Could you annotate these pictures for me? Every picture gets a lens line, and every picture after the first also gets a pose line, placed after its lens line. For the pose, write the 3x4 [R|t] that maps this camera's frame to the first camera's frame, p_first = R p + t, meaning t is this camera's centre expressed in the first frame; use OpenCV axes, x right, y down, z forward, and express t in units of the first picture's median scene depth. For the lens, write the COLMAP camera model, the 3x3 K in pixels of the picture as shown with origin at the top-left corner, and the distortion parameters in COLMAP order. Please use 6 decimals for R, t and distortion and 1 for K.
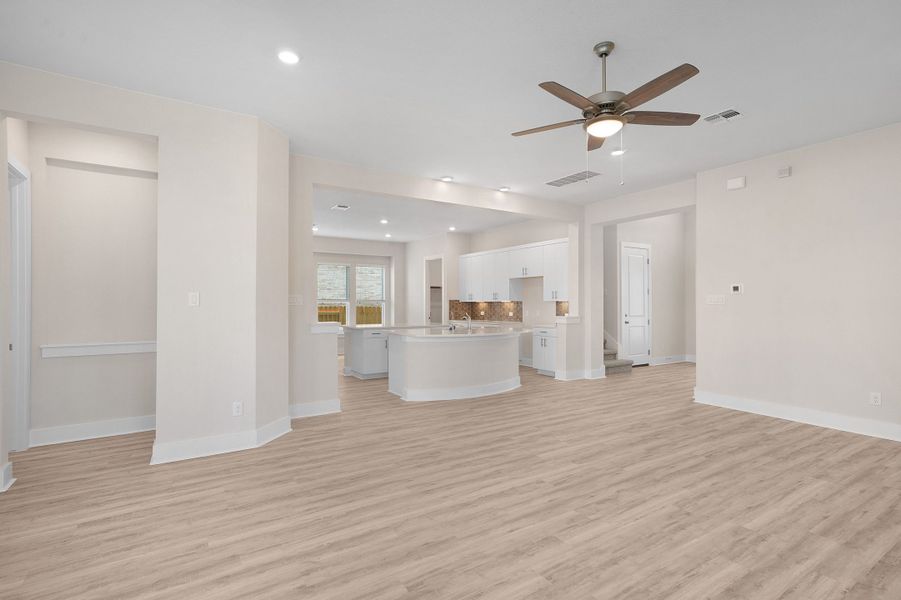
lens RADIAL K [[431.2, 0, 450.5], [0, 431.2, 300.0], [0, 0, 1]] dist [-0.000828, 0.007982]
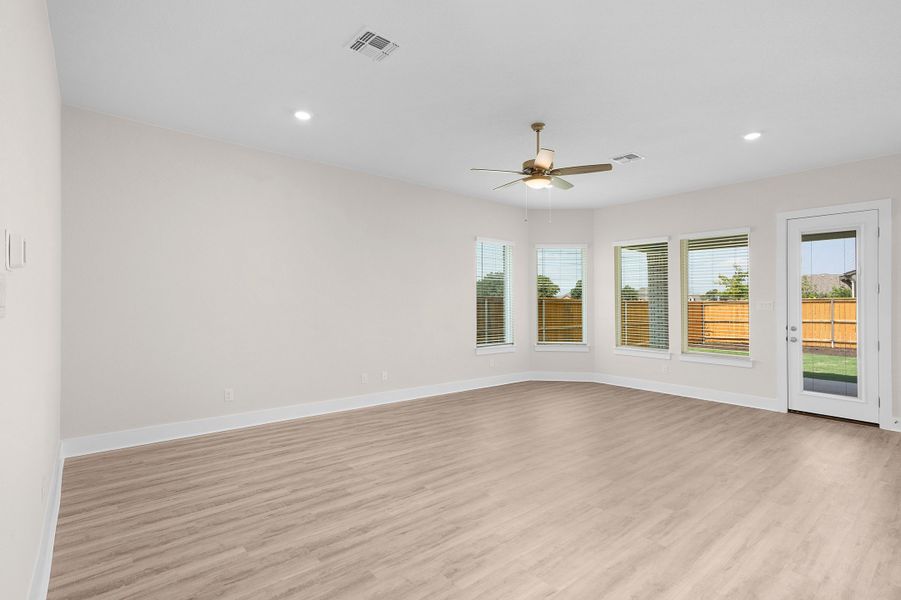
lens RADIAL K [[439.8, 0, 450.5], [0, 439.8, 300.0], [0, 0, 1]] dist [-0.003052, -0.000240]
pose [[-0.991221, -0.010369, -0.131809, 0.636600], [-0.008245, 0.999827, -0.016652, 0.006401], [0.131959, -0.015419, -0.991135, 1.811169]]
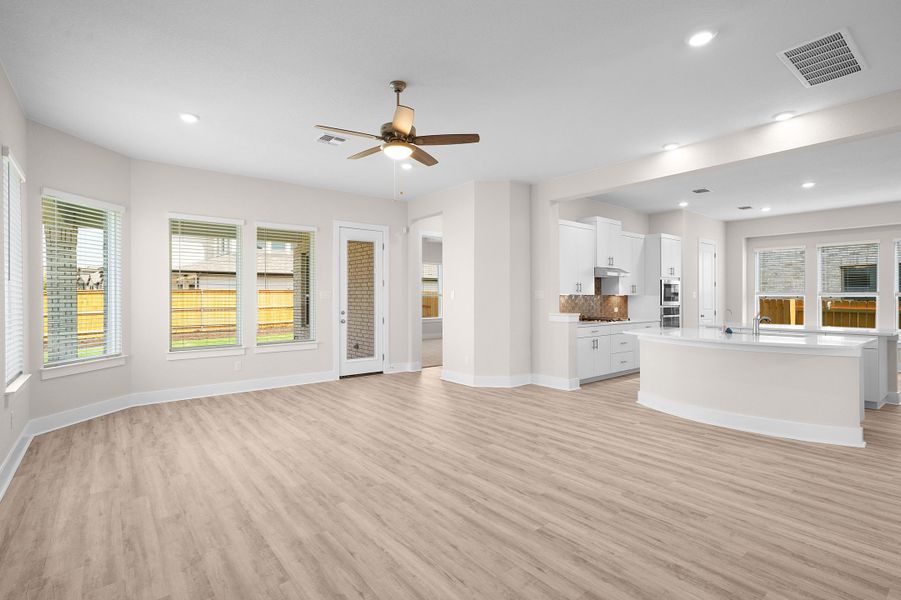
lens RADIAL K [[431.2, 0, 450.5], [0, 431.2, 300.0], [0, 0, 1]] dist [-0.000828, 0.007982]
pose [[0.113581, 0.008205, -0.993495, 1.192856], [0.011744, 0.999885, 0.009600, 0.000671], [0.993459, -0.012758, 0.113471, 0.766516]]
